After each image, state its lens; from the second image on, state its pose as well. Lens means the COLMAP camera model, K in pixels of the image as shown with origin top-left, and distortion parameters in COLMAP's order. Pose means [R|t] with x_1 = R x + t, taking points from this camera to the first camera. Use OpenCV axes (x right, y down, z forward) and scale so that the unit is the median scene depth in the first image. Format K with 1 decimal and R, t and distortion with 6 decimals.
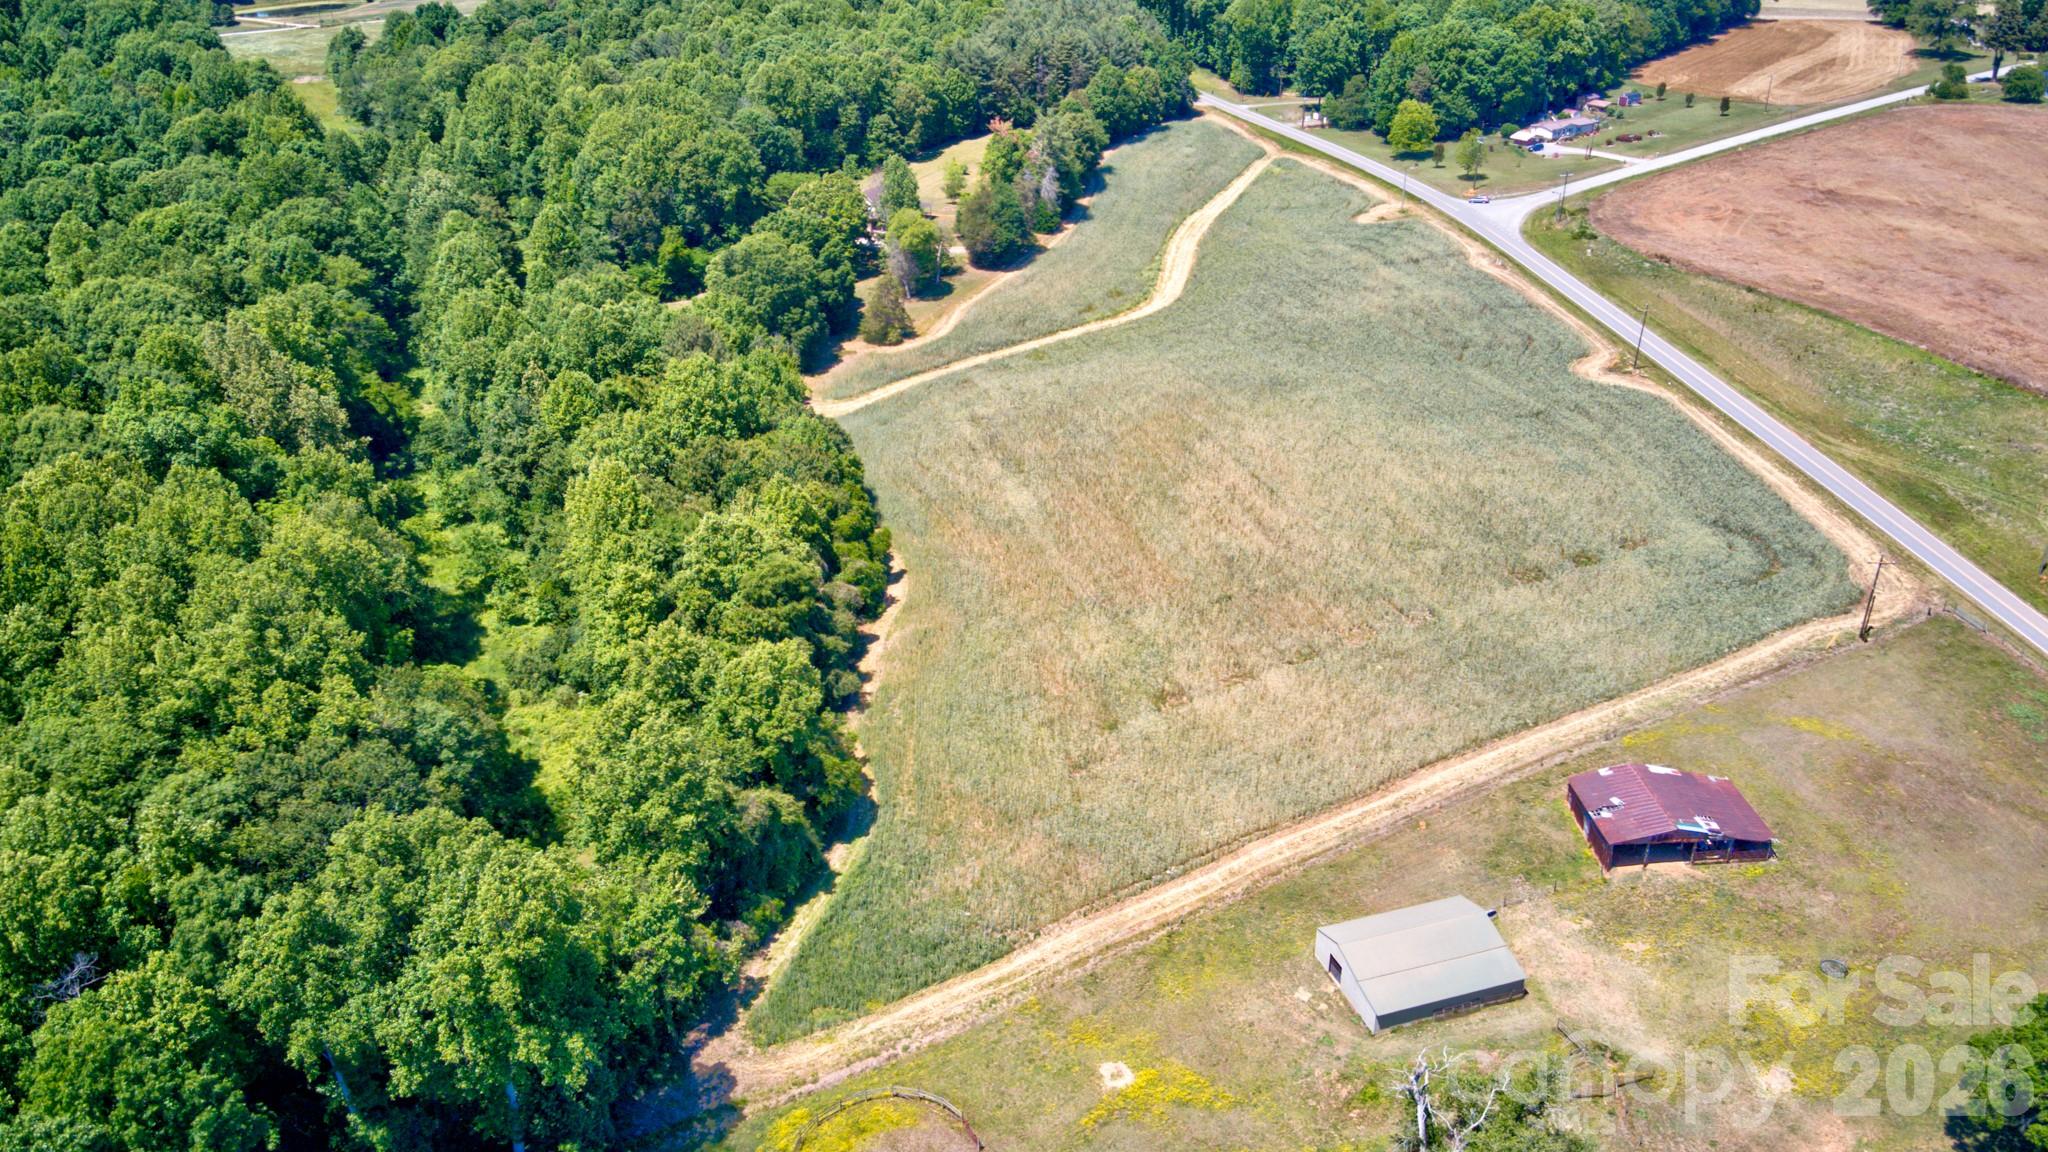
lens RADIAL K [[1525.2, 0, 1017.6], [0, 1525.2, 579.4], [0, 0, 1]] dist [0.112466, -0.209578]
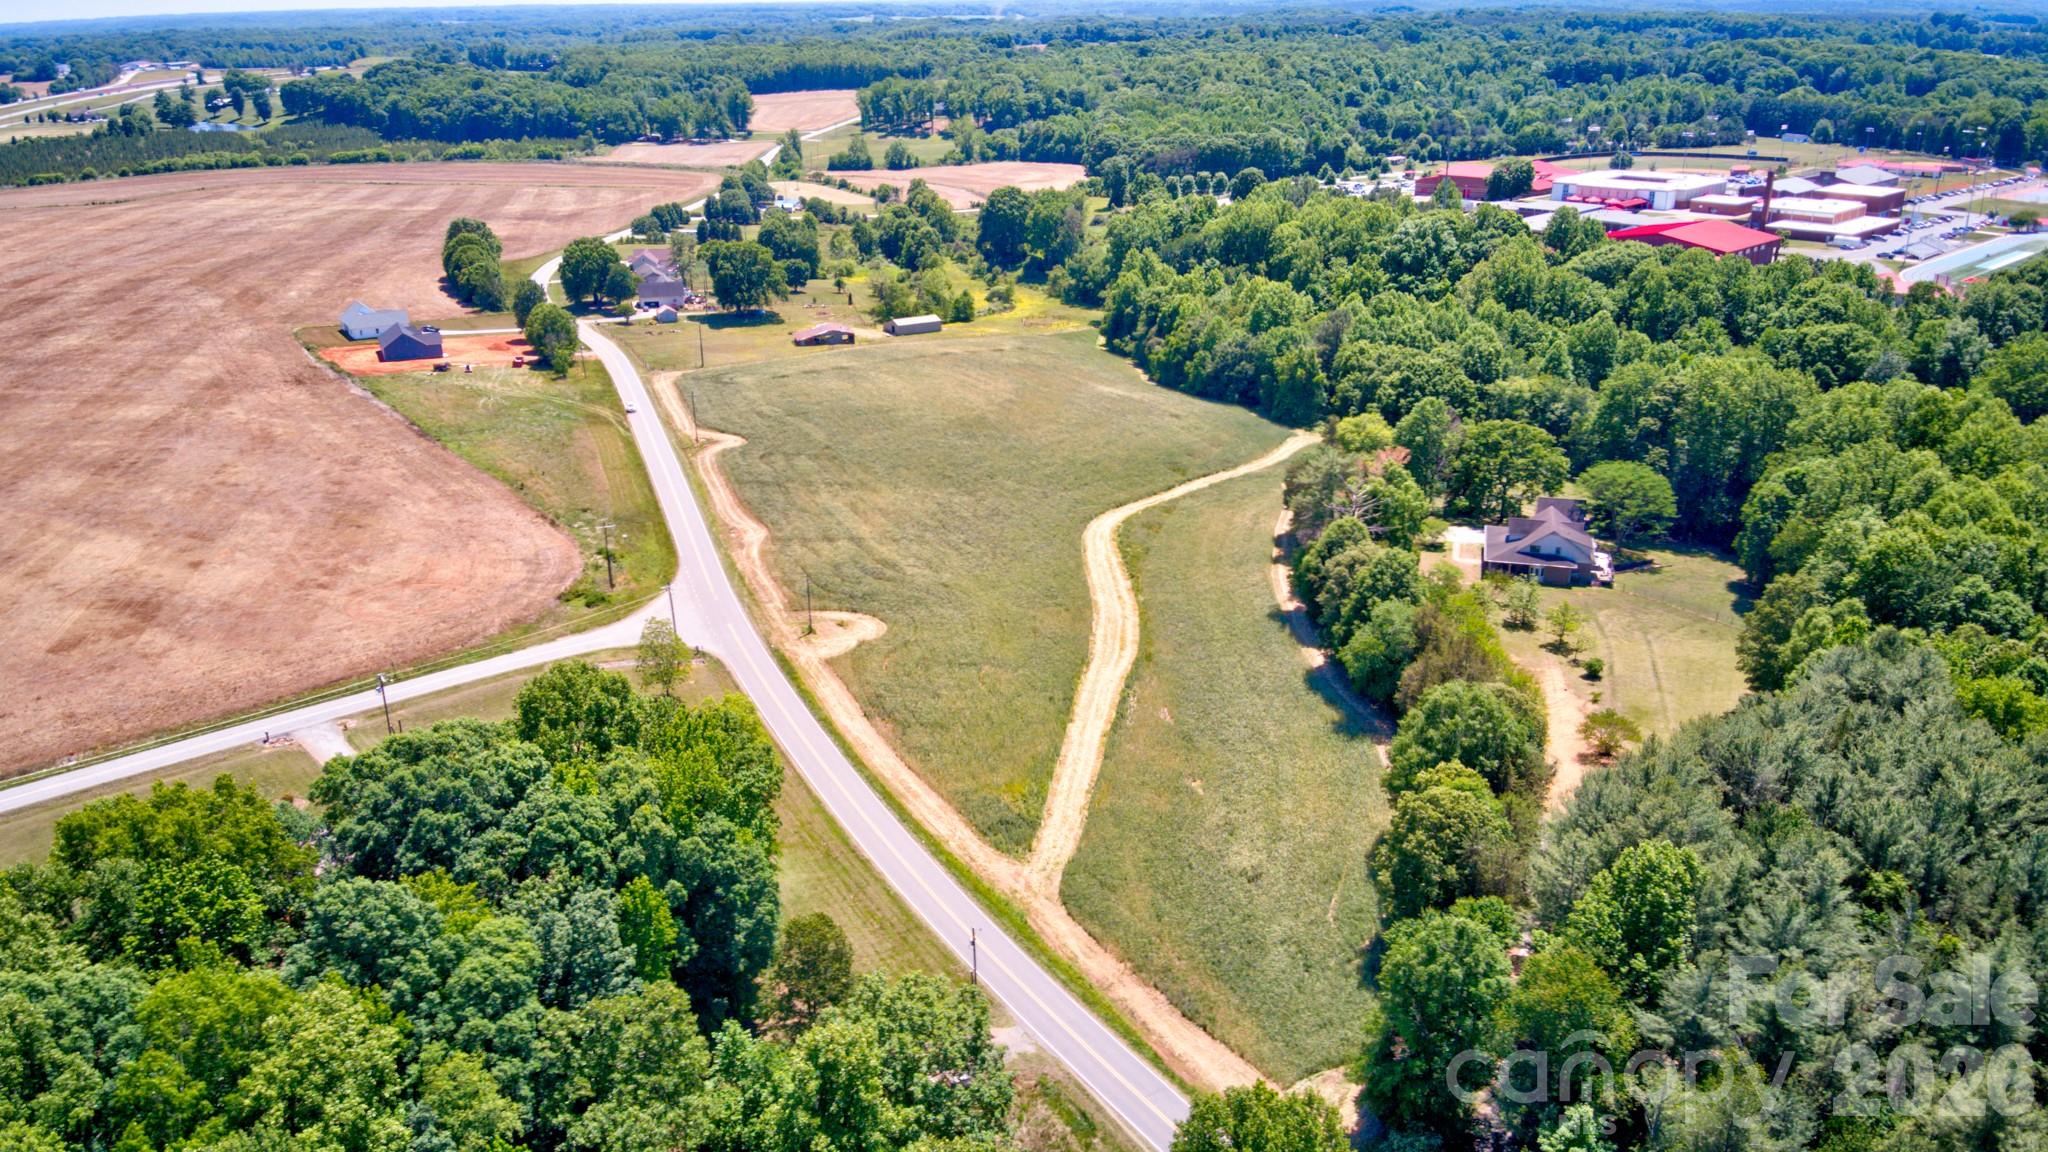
lens RADIAL K [[1517.1, 0, 1015.0], [0, 1517.1, 584.5], [0, 0, 1]] dist [0.142425, -0.265665]
pose [[-0.977404, 0.101605, -0.185359, 0.359489], [-0.071434, 0.666540, 0.742039, -0.939306], [0.198944, 0.738513, -0.644221, 1.808445]]
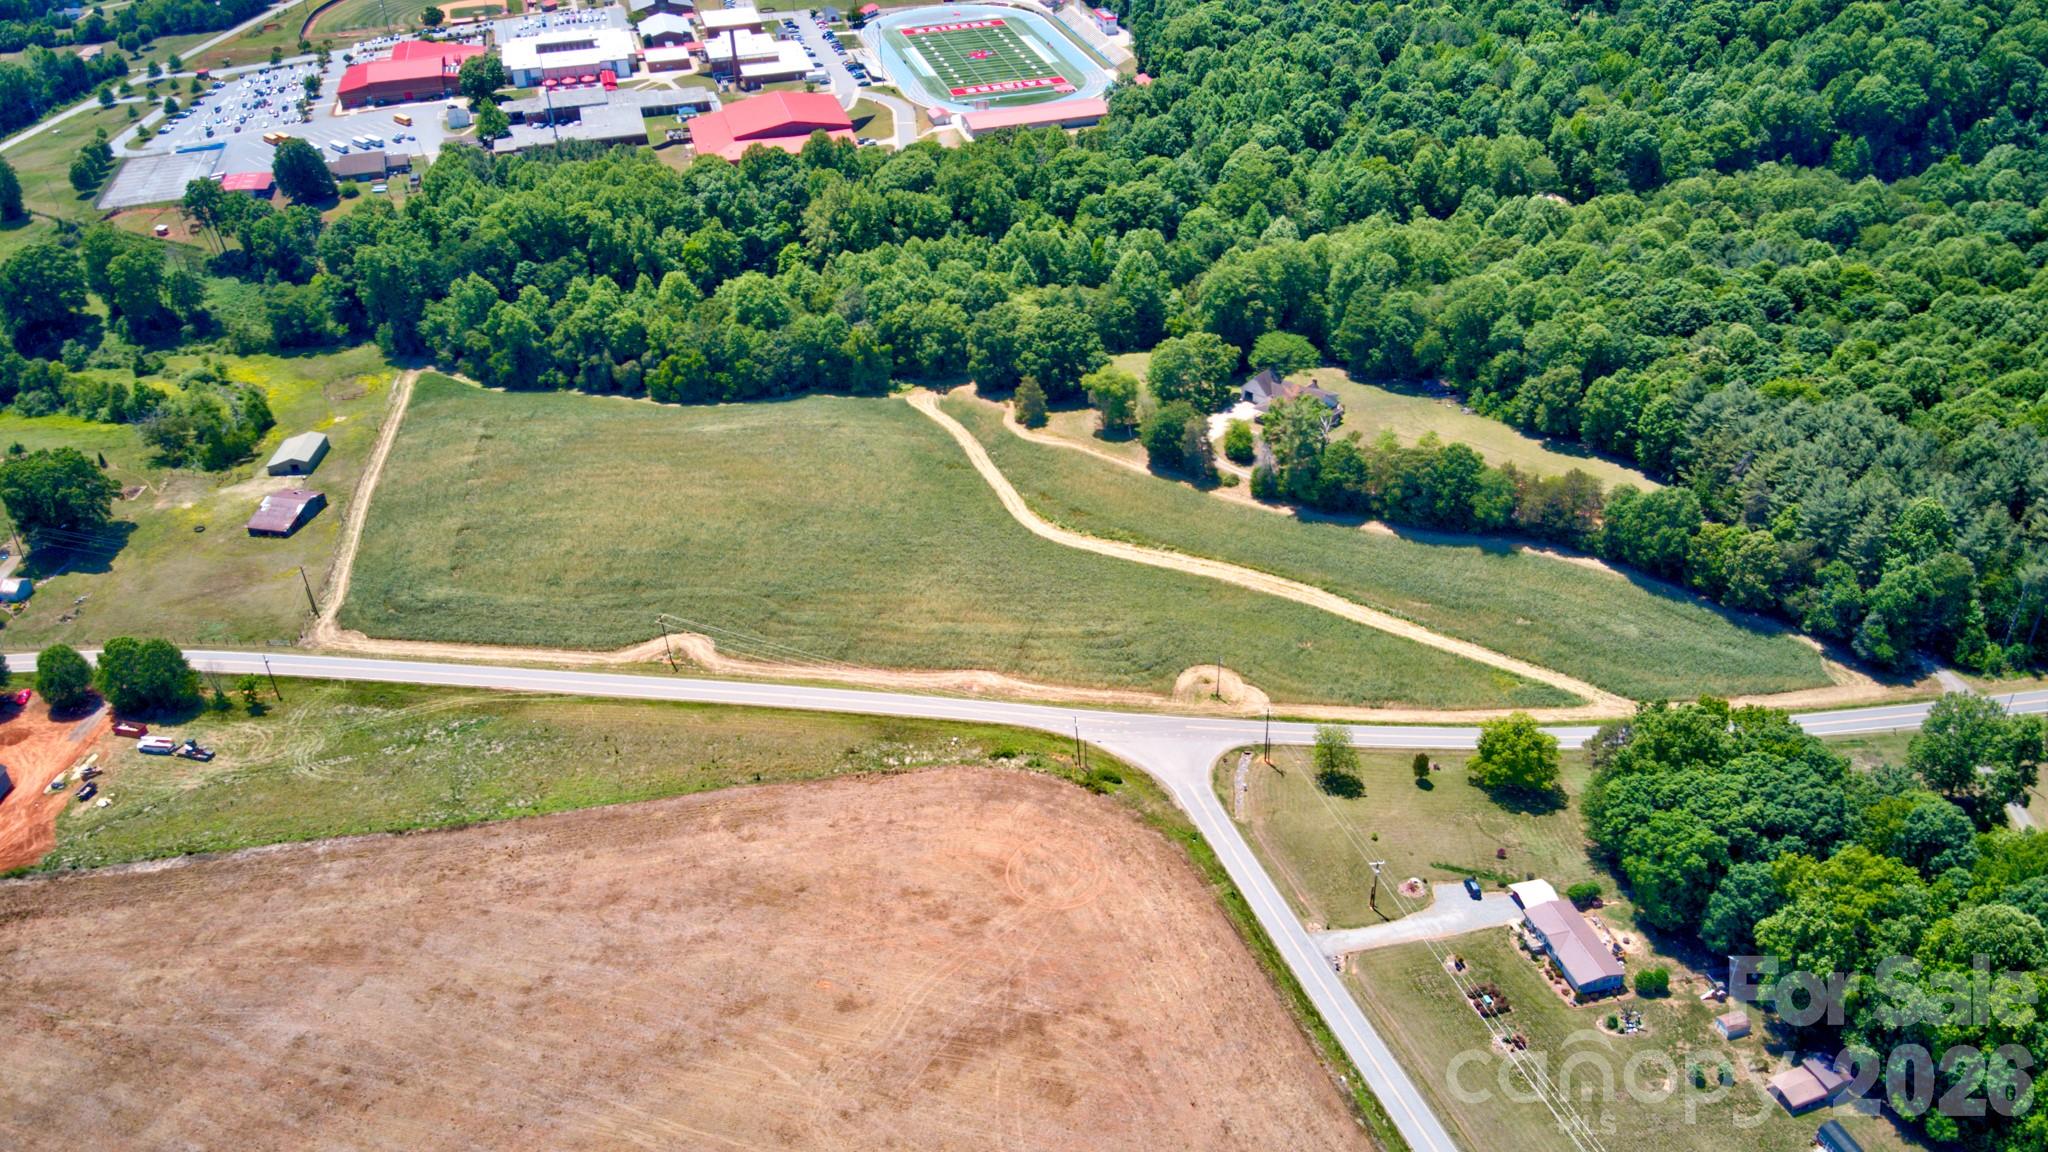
lens RADIAL K [[1540.0, 0, 1013.6], [0, 1540.0, 610.5], [0, 0, 1]] dist [0.157487, -0.285344]
pose [[-0.274027, 0.561765, -0.780596, 1.161972], [-0.409067, 0.666497, 0.623254, -0.954172], [0.870387, 0.490104, 0.047162, 1.069583]]
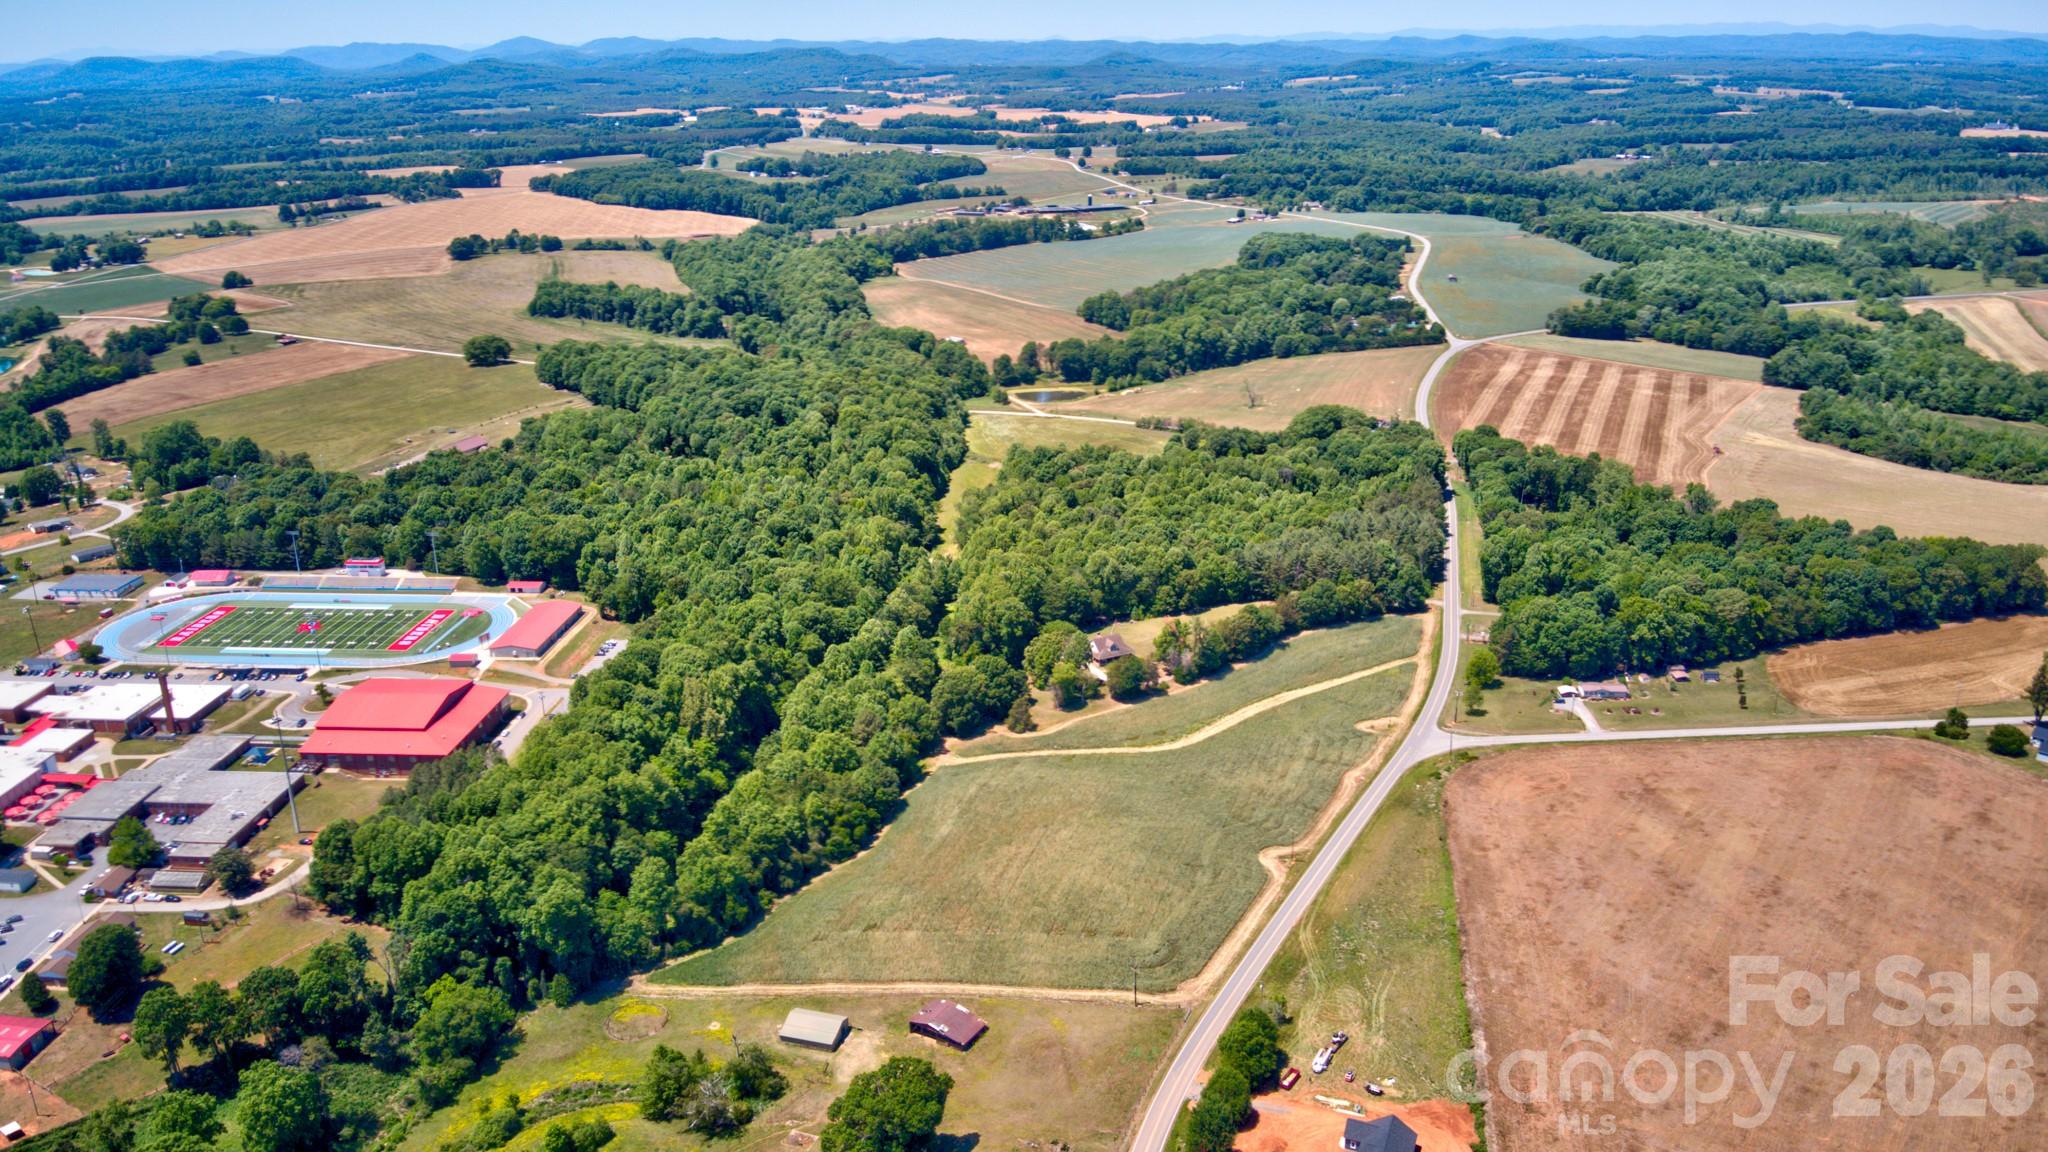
lens RADIAL K [[1513.8, 0, 1013.3], [0, 1513.8, 571.2], [0, 0, 1]] dist [0.214590, -0.477585]
pose [[0.814302, 0.191522, -0.547934, 0.970861], [-0.267839, 0.961468, -0.061978, -0.242731], [0.514951, 0.197227, 0.834223, -0.672292]]
